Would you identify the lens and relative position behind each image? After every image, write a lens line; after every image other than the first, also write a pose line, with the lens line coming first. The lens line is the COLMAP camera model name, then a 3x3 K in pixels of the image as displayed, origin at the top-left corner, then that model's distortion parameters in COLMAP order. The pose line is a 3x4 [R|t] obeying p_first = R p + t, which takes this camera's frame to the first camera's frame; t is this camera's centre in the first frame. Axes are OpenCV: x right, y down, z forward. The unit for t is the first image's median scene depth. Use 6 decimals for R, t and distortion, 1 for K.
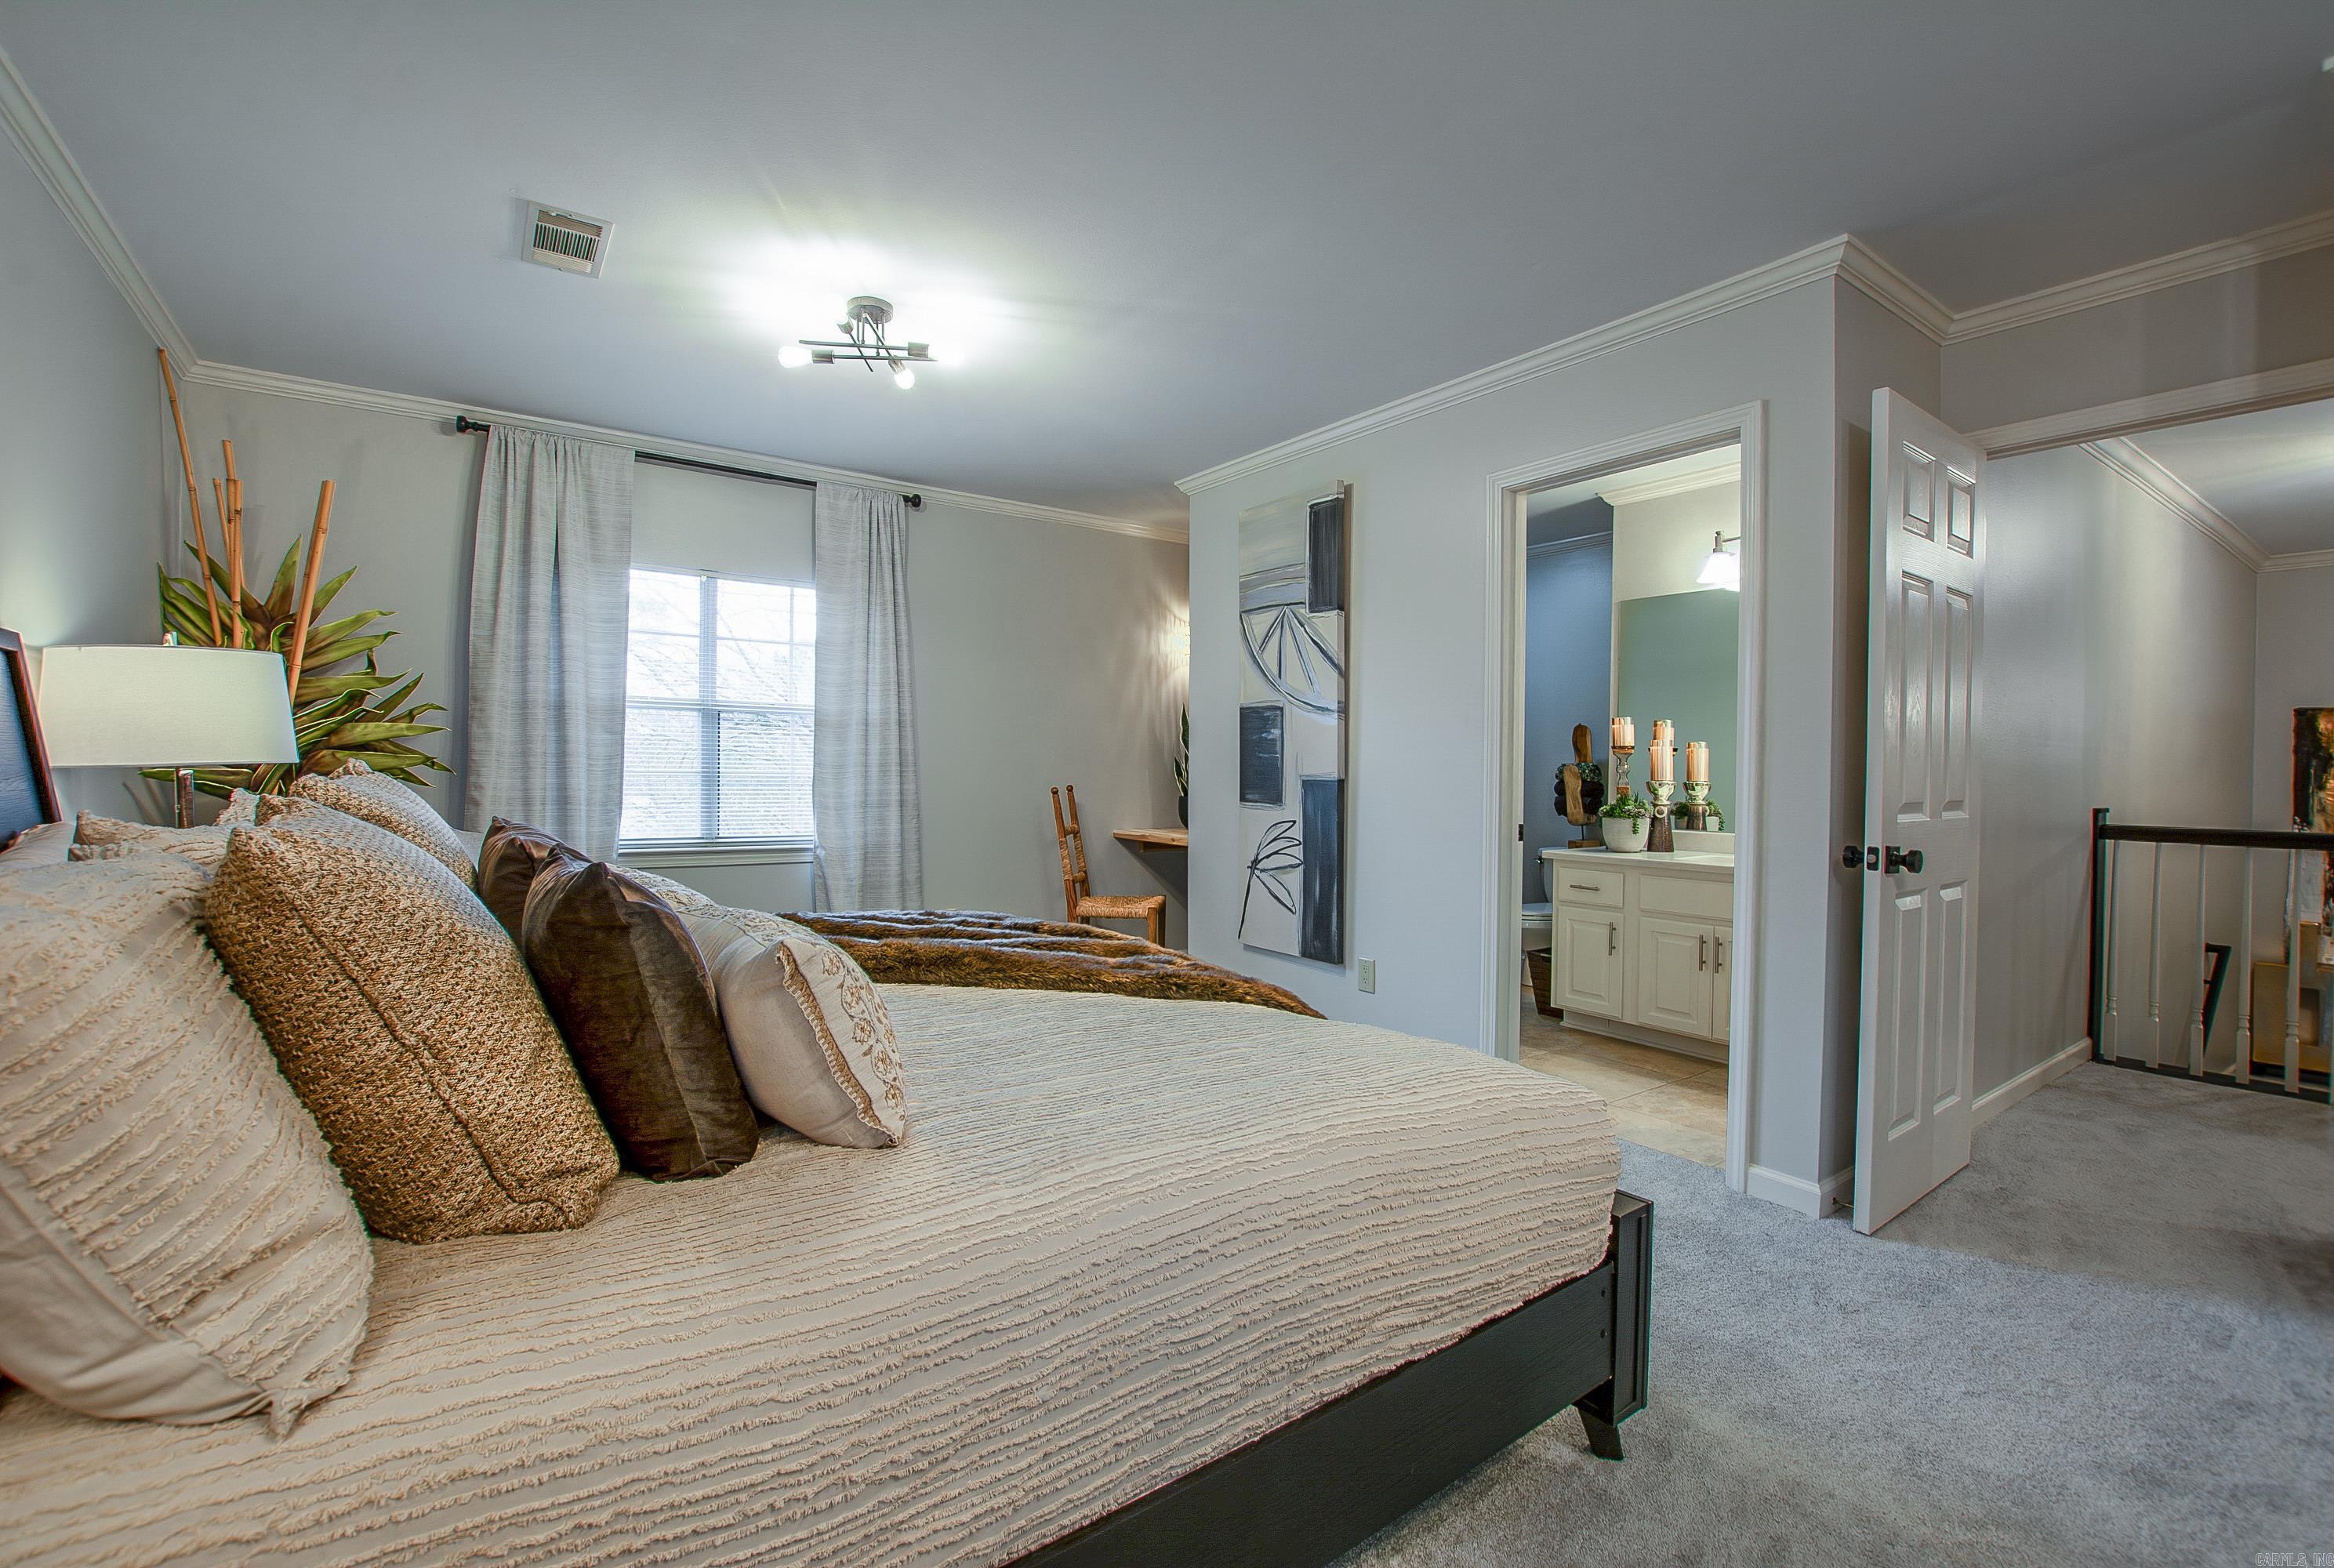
lens RADIAL K [[992.4, 0, 1161.1], [0, 992.4, 775.1], [0, 0, 1]] dist [0.002684, 0.000079]
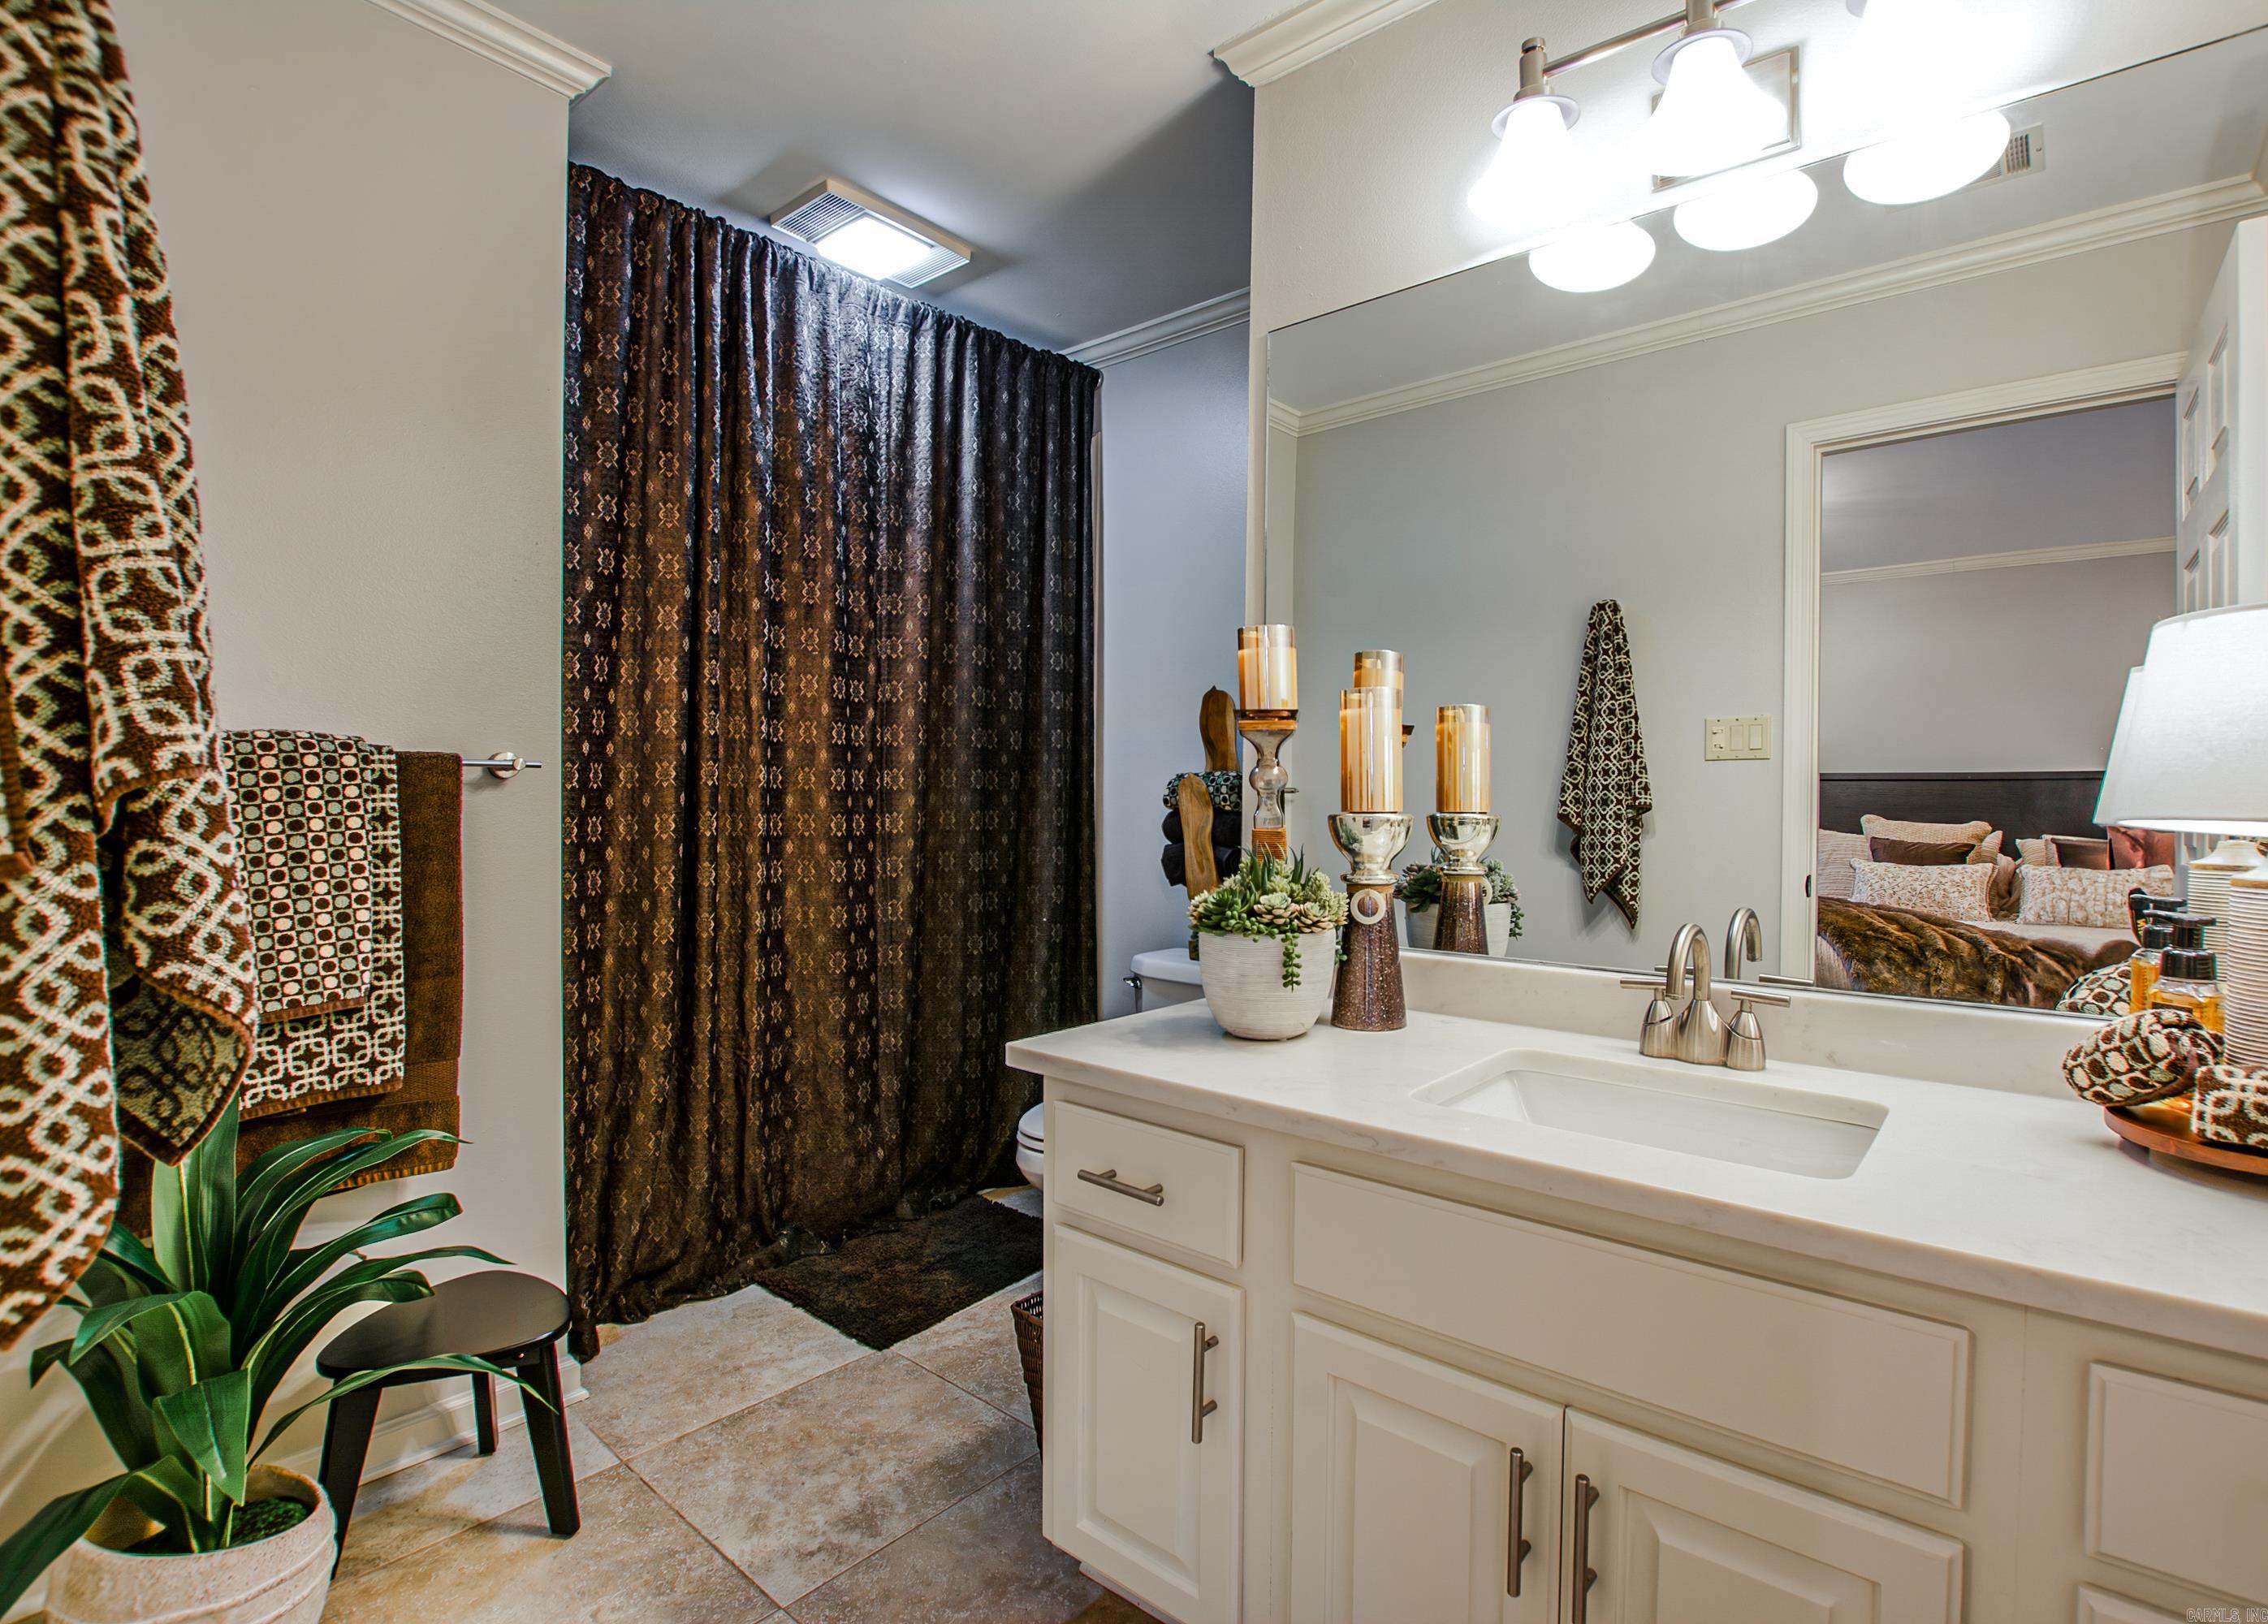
lens RADIAL K [[1105.7, 0, 1137.4], [0, 1105.7, 813.8], [0, 0, 1]] dist [-0.006147, -0.000223]
pose [[0.970619, -0.005878, 0.240551, 0.337619], [0.003240, 0.999930, 0.011363, 0.001864], [-0.240601, -0.010250, 0.970570, 0.656703]]
